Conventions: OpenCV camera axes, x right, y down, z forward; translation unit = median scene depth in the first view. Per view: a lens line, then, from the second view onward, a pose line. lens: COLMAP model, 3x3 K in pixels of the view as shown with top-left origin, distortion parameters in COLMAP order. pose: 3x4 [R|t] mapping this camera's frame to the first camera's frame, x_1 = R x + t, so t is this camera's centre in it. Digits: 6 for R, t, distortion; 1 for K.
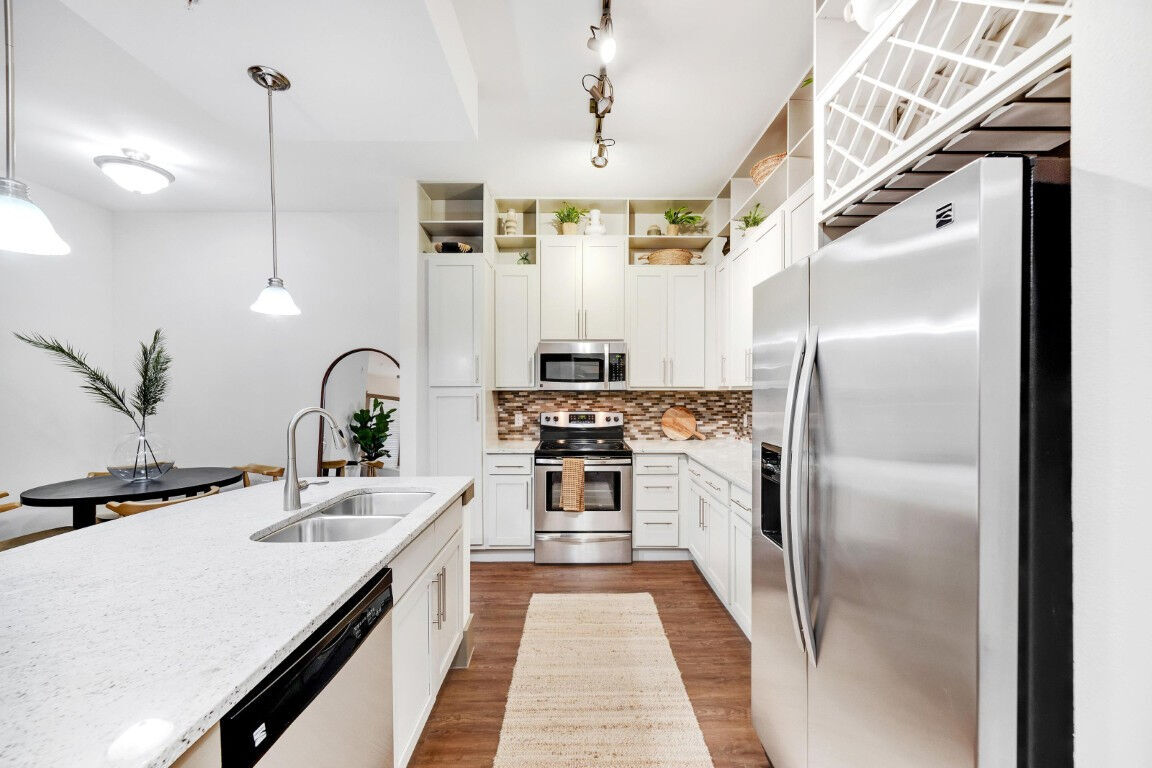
lens RADIAL K [[445.2, 0, 577.0], [0, 445.2, 389.8], [0, 0, 1]] dist [-0.000077, -0.000054]
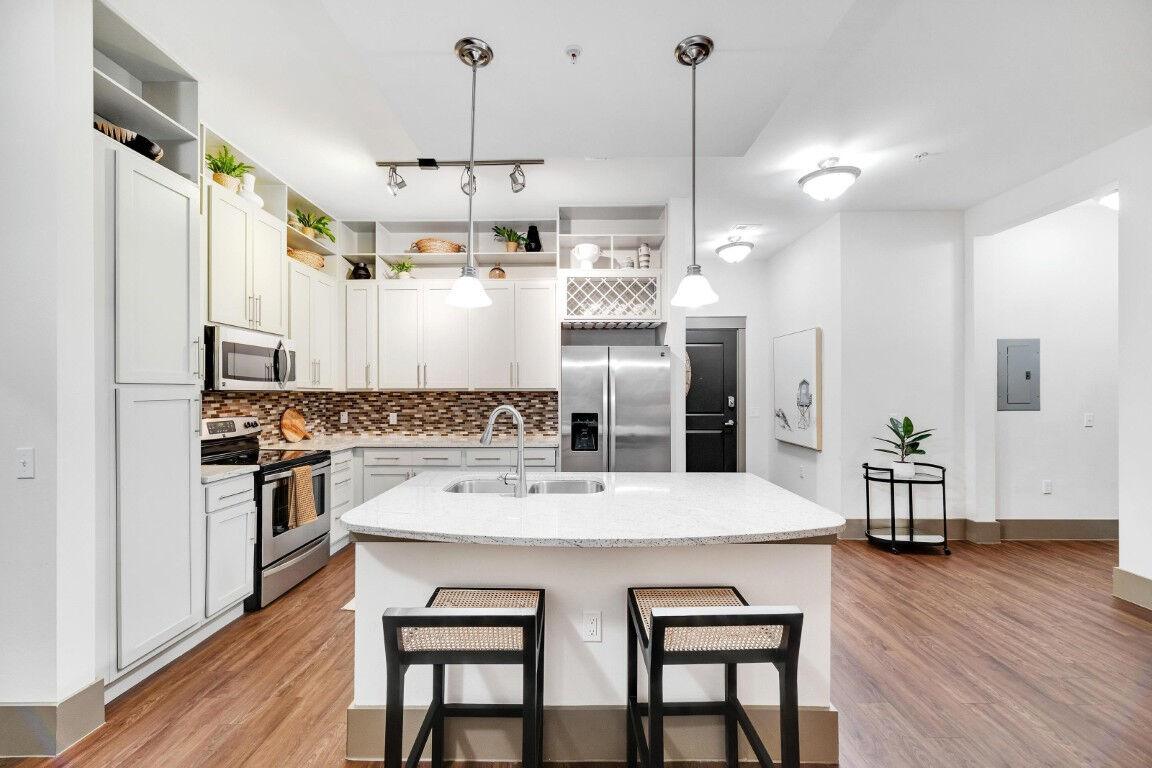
lens RADIAL K [[445.2, 0, 575.7], [0, 445.2, 389.1], [0, 0, 1]] dist [-0.000077, -0.000054]
pose [[0.007317, 0.009459, 0.999928, -0.747038], [-0.001757, 0.999954, -0.009447, 0.004534], [-0.999972, -0.001687, 0.007333, 0.366783]]
